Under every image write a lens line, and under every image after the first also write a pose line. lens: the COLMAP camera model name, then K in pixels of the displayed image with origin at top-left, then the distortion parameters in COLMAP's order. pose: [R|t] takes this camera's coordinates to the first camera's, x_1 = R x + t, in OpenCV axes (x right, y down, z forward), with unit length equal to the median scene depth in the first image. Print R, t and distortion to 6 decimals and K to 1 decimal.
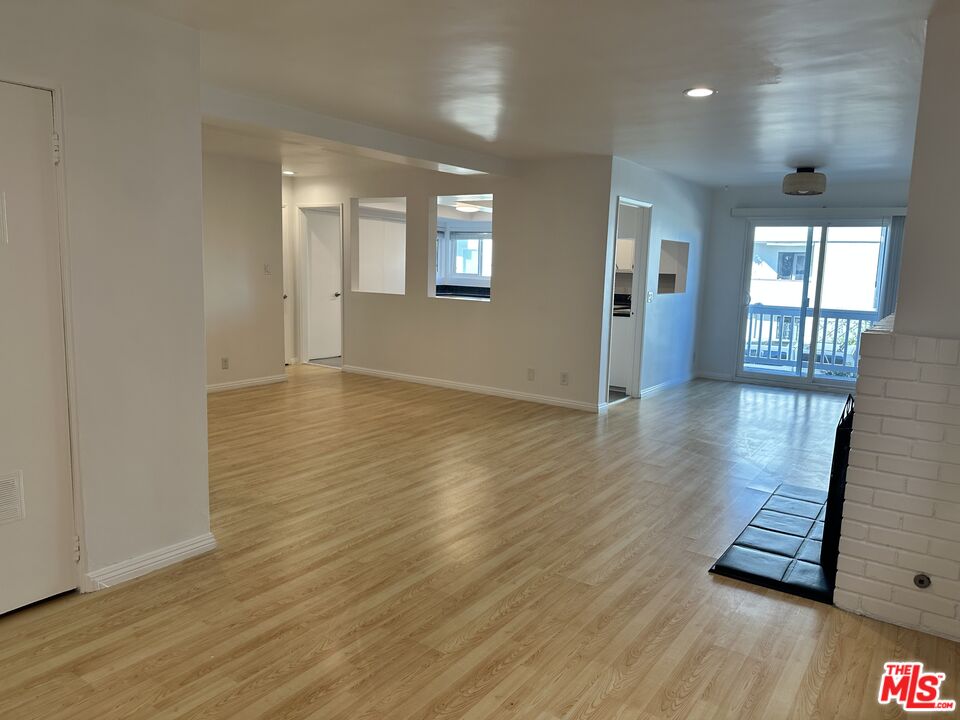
lens RADIAL K [[670.8, 0, 490.8], [0, 670.8, 357.6], [0, 0, 1]] dist [0.094051, -0.125124]
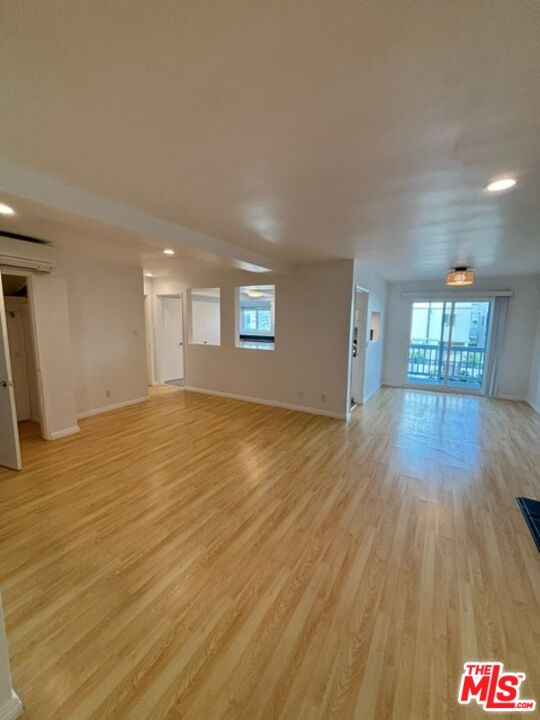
lens RADIAL K [[291.9, 0, 273.2], [0, 291.9, 357.5], [0, 0, 1]] dist [0.002368, -0.000030]
pose [[0.996931, -0.027906, 0.073138, -0.051620], [0.028444, 0.999575, -0.006325, -0.056855], [-0.072930, 0.008386, 0.997302, 0.271350]]
